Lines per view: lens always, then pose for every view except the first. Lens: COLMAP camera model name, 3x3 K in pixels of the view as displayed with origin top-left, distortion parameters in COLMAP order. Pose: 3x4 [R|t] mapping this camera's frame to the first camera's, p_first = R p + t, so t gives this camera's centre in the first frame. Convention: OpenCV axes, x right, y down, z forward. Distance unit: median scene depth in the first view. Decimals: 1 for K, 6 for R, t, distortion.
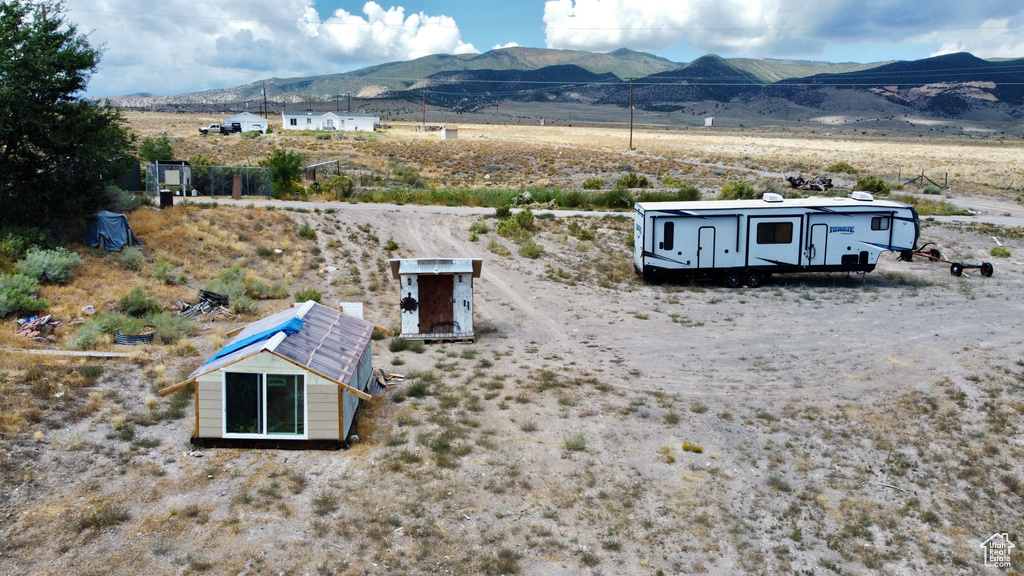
lens RADIAL K [[778.0, 0, 506.3], [0, 778.0, 286.3], [0, 0, 1]] dist [-0.001919, -0.000911]
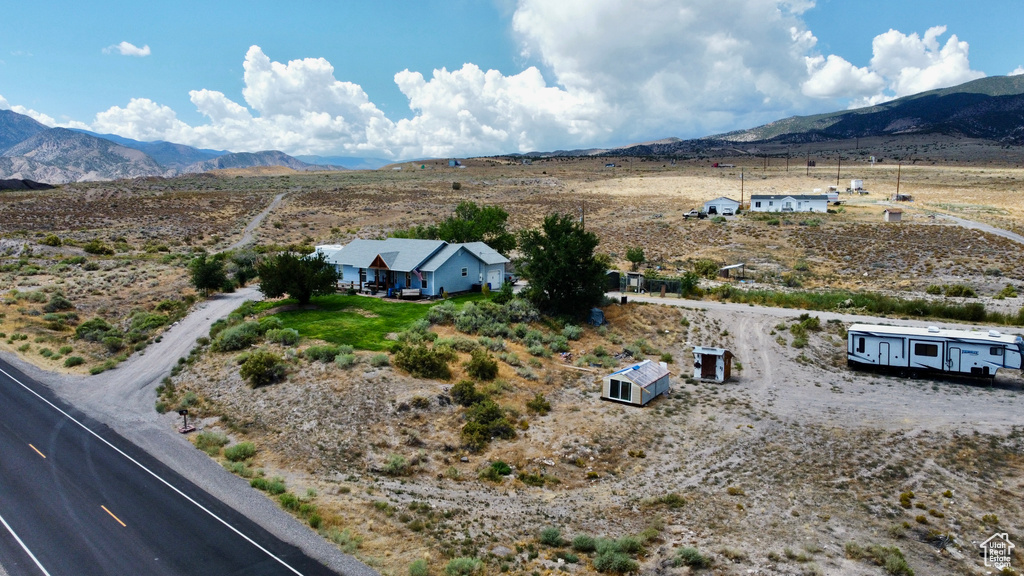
lens RADIAL K [[777.3, 0, 500.8], [0, 777.3, 267.4], [0, 0, 1]] dist [0.007065, -0.033241]
pose [[0.801111, 0.050927, -0.596345, 0.613093], [-0.092761, 0.994899, -0.039649, -0.095458], [0.591283, 0.087081, 0.801749, -1.002589]]
